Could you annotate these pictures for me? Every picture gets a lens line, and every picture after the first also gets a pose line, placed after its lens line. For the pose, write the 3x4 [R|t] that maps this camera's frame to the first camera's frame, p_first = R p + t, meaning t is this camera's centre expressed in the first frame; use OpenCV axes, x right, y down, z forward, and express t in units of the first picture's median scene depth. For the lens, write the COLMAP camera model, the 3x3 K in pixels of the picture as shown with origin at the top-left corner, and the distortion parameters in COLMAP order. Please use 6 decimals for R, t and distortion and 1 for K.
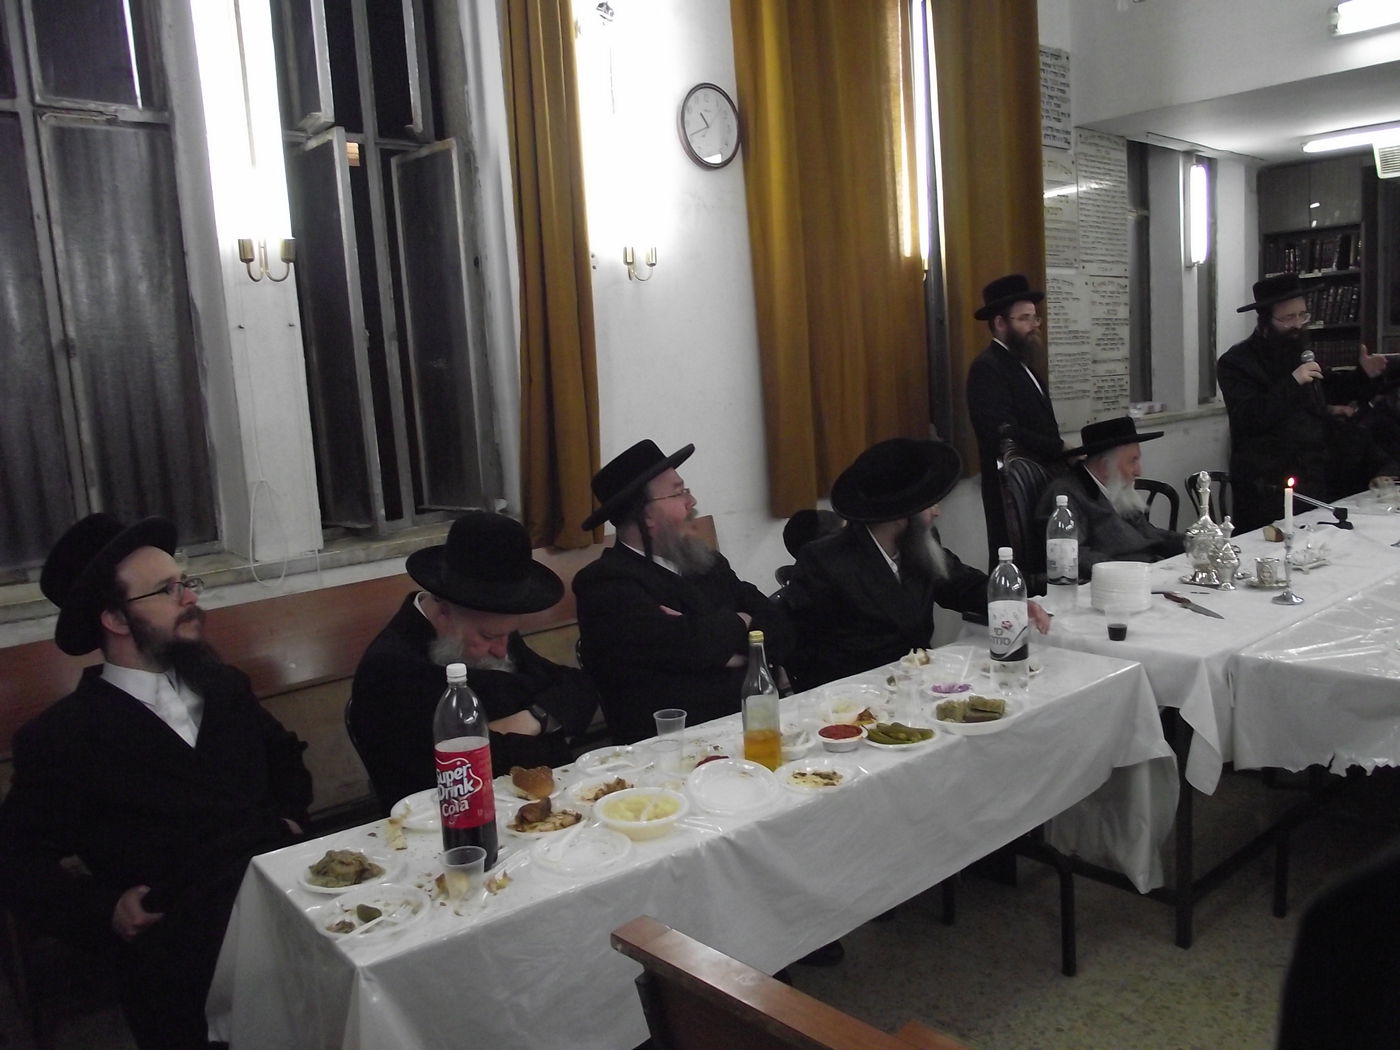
lens RADIAL K [[1103.1, 0, 710.1], [0, 1103.1, 532.2], [0, 0, 1]] dist [-0.078873, 0.049348]
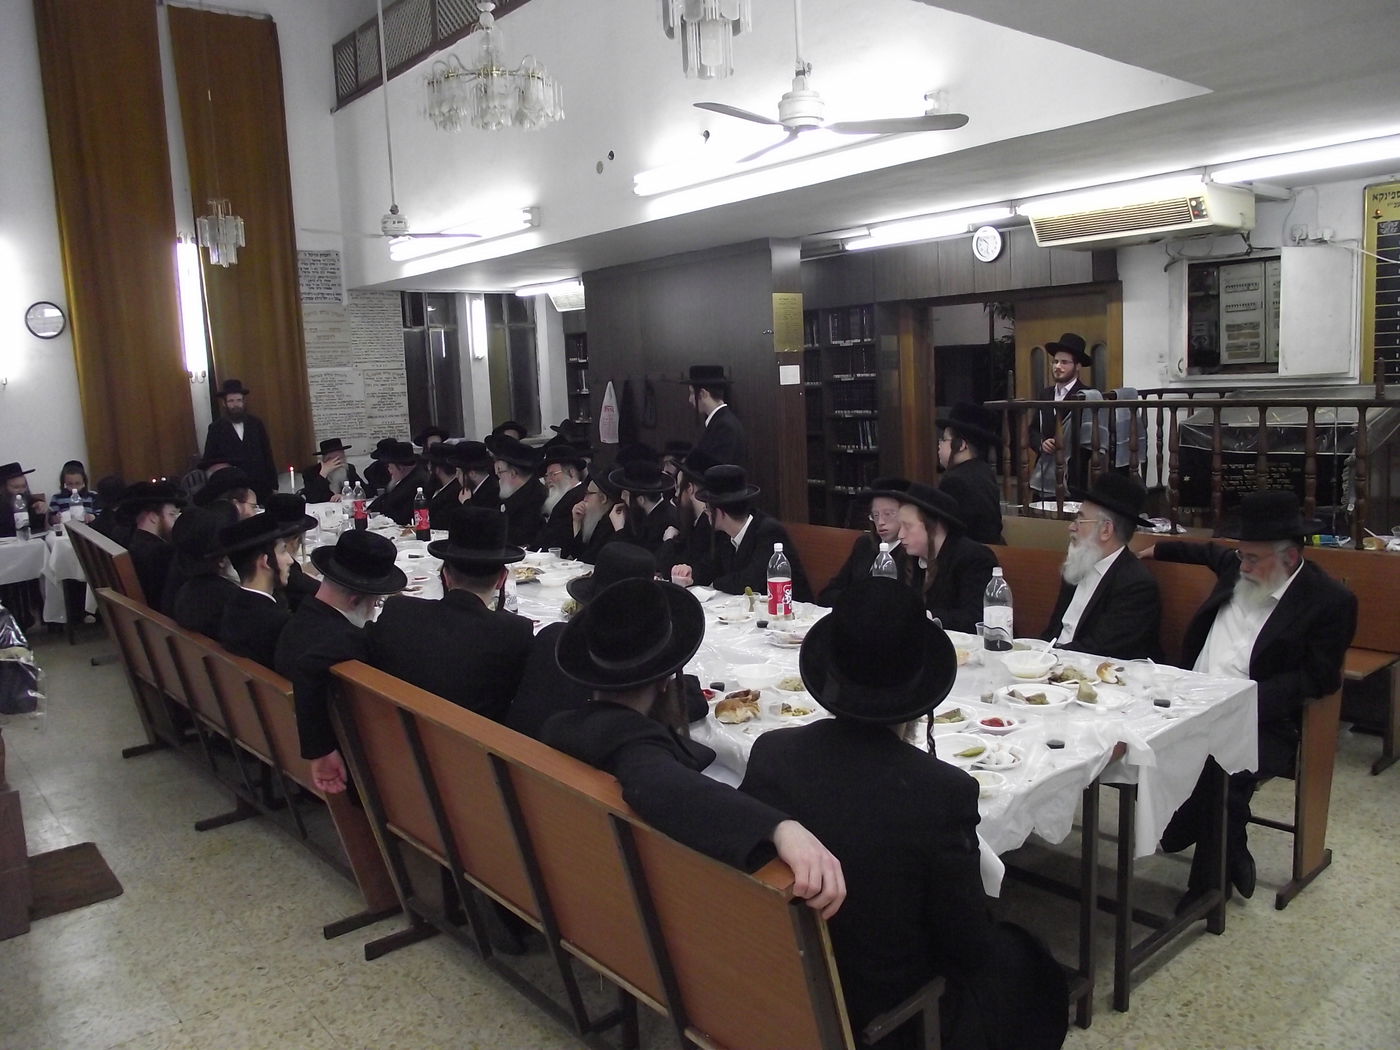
lens RADIAL K [[1103.1, 0, 710.5], [0, 1103.1, 520.9], [0, 0, 1]] dist [-0.078873, 0.049348]
pose [[0.999224, 0.024994, -0.030439, 1.394547], [-0.025406, 0.999590, -0.013213, 0.034813], [0.030096, 0.013976, 0.999449, -1.125784]]
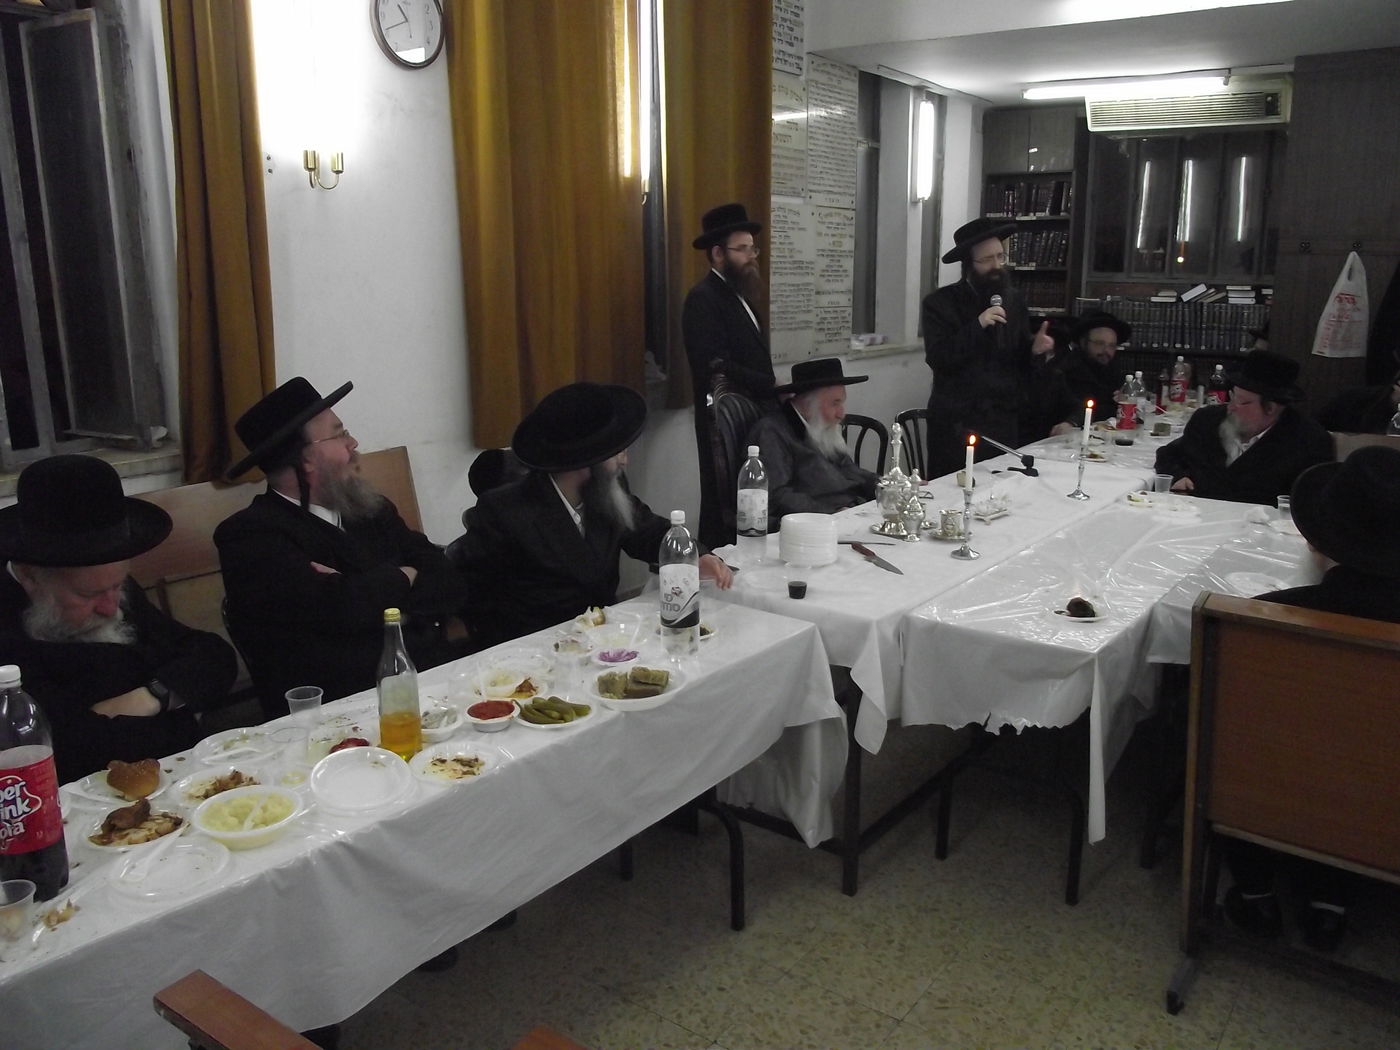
lens RADIAL K [[1103.1, 0, 704.6], [0, 1103.1, 525.4], [0, 0, 1]] dist [-0.078873, 0.049348]
pose [[0.975965, 0.011263, 0.217638, 0.047059], [-0.029262, 0.996393, 0.079653, -0.029210], [-0.215956, -0.084107, 0.972774, 0.029734]]
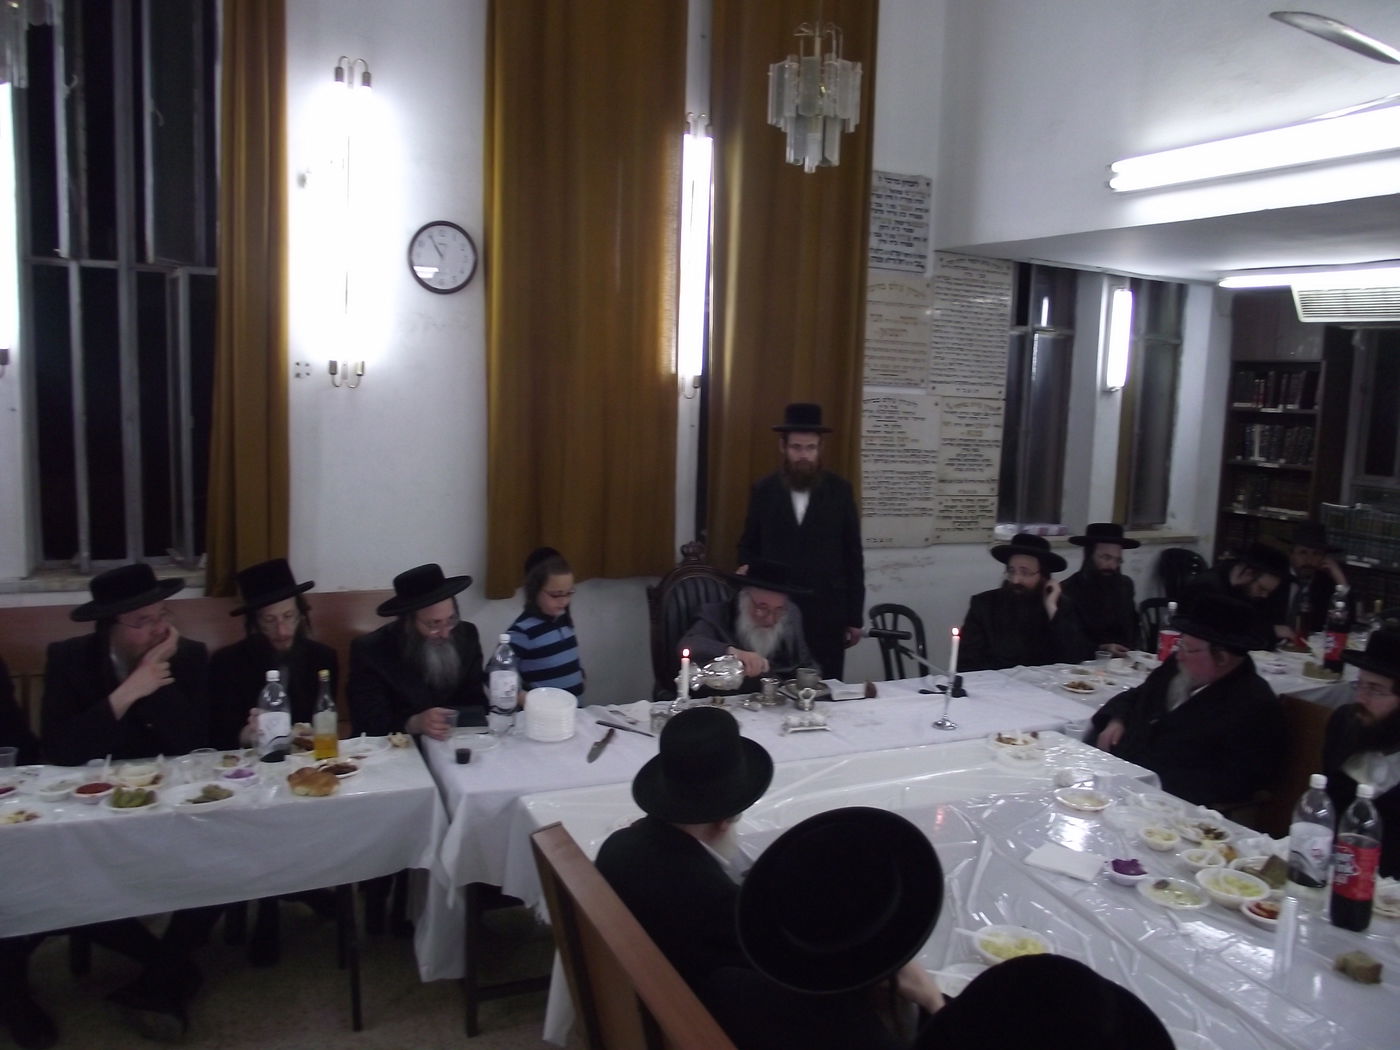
lens RADIAL K [[1103.1, 0, 711.1], [0, 1103.1, 530.5], [0, 0, 1]] dist [-0.078873, 0.049348]
pose [[0.959926, 0.134056, -0.246113, 0.578564], [-0.137517, 0.990494, 0.003154, -0.121635], [0.244196, 0.030817, 0.969236, -0.049062]]
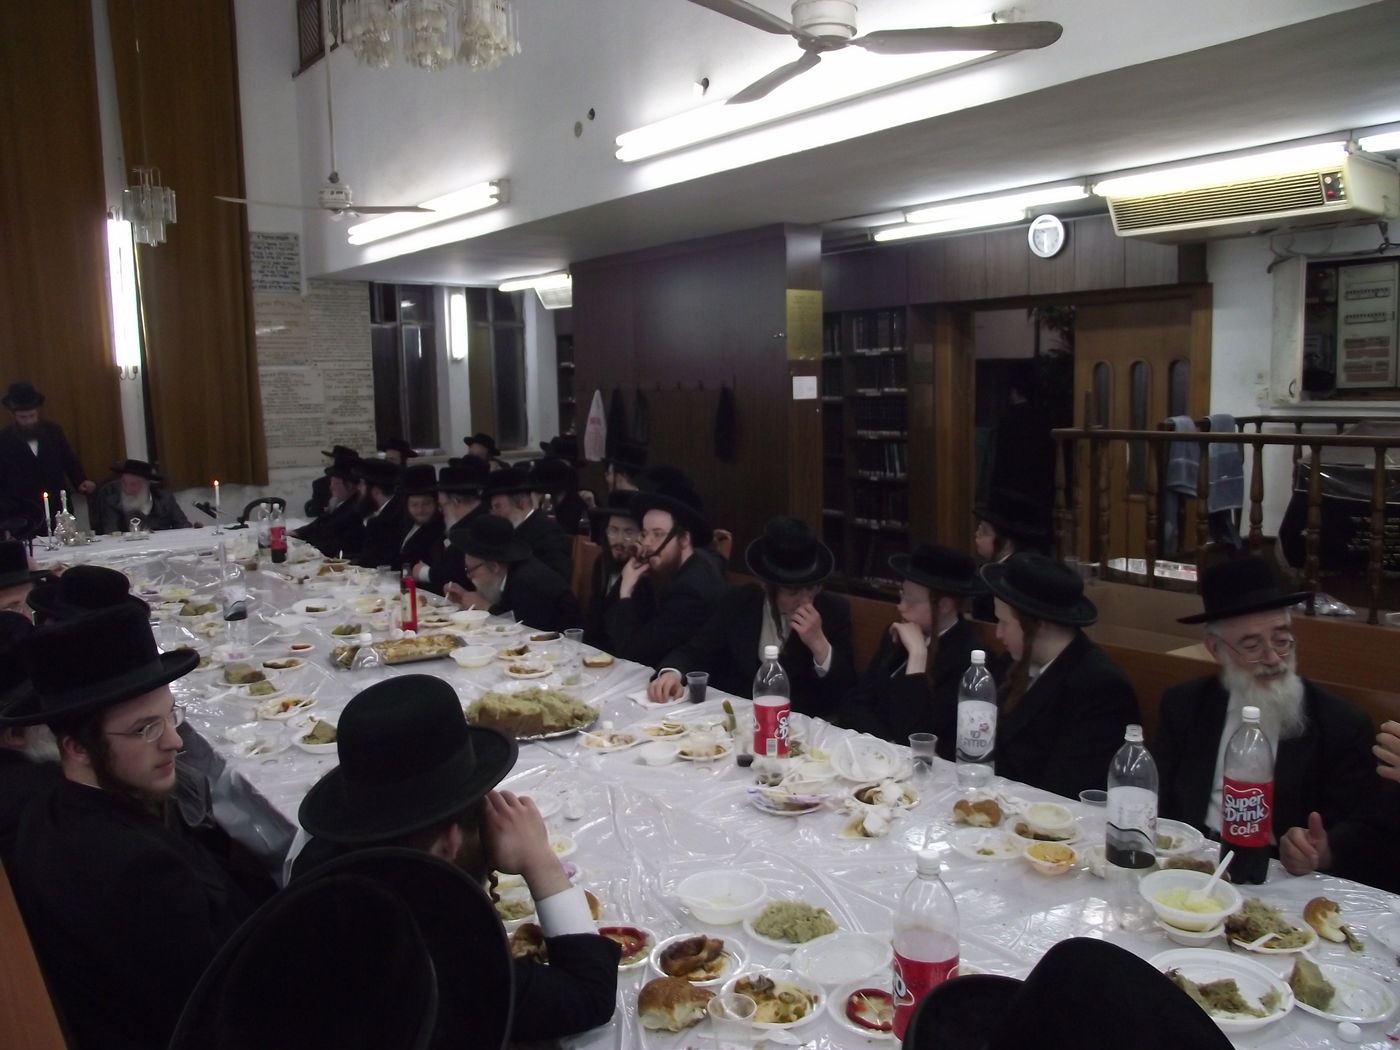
lens RADIAL K [[1103.1, 0, 708.7], [0, 1103.1, 523.5], [0, 0, 1]] dist [-0.078873, 0.049348]
pose [[0.997546, 0.051718, -0.047186, 1.414258], [-0.052637, 0.998443, -0.018448, -0.013980], [0.046158, 0.020887, 0.998716, -0.809542]]
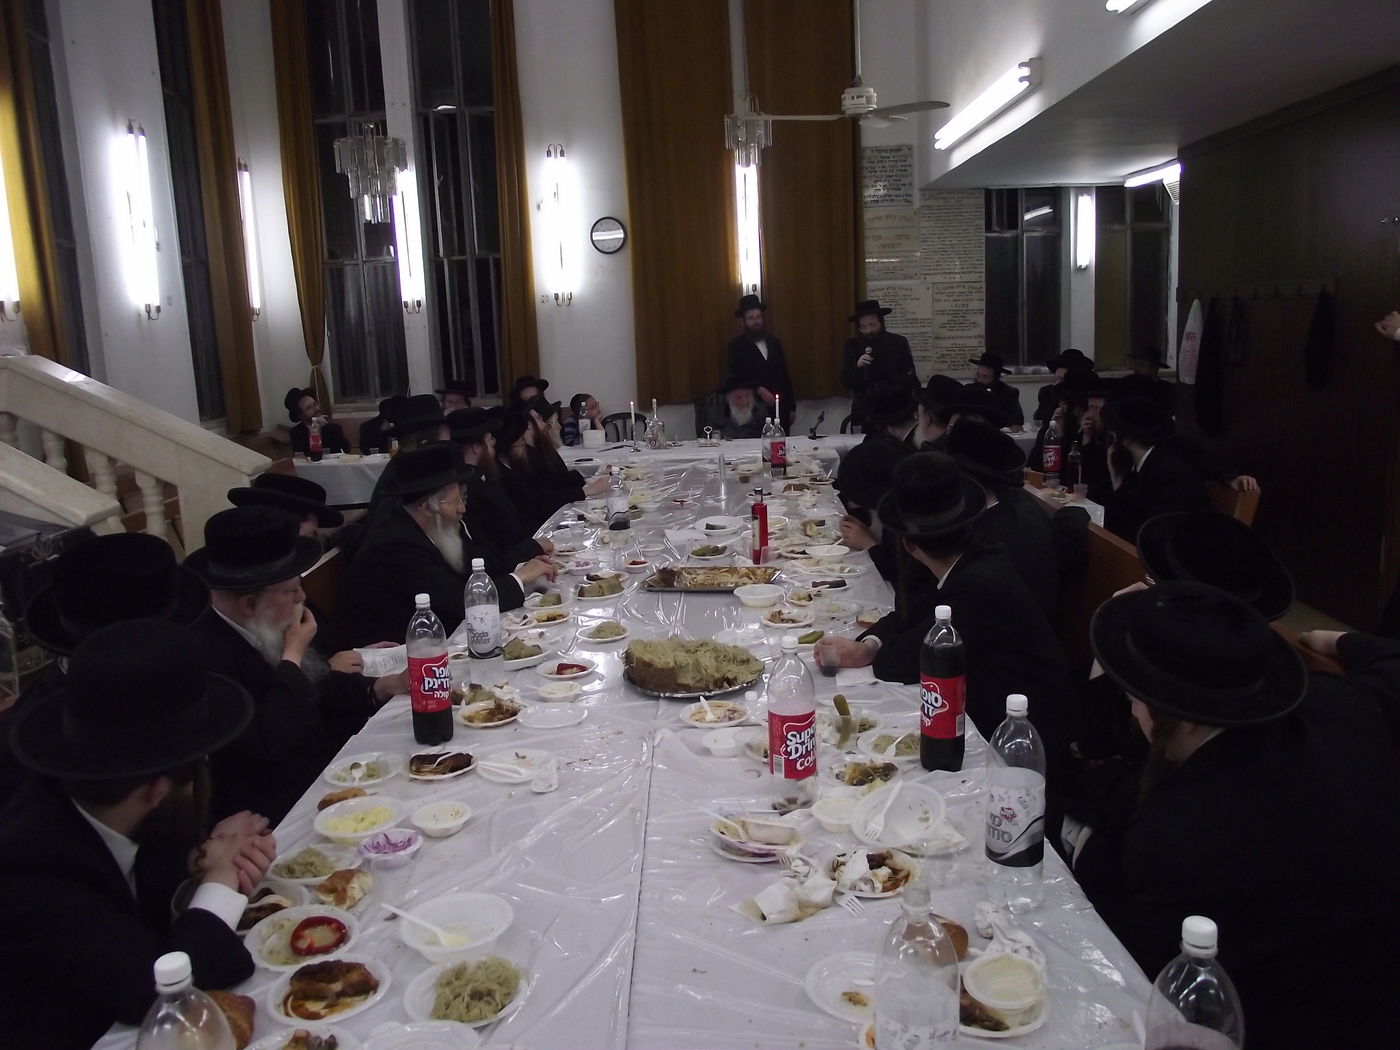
lens RADIAL K [[1103.1, 0, 709.2], [0, 1103.1, 529.4], [0, 0, 1]] dist [-0.078873, 0.049348]
pose [[0.740909, 0.155132, -0.653443, 1.691329], [-0.102157, 0.987667, 0.118649, -0.055235], [0.663790, -0.021154, 0.747619, -0.570078]]
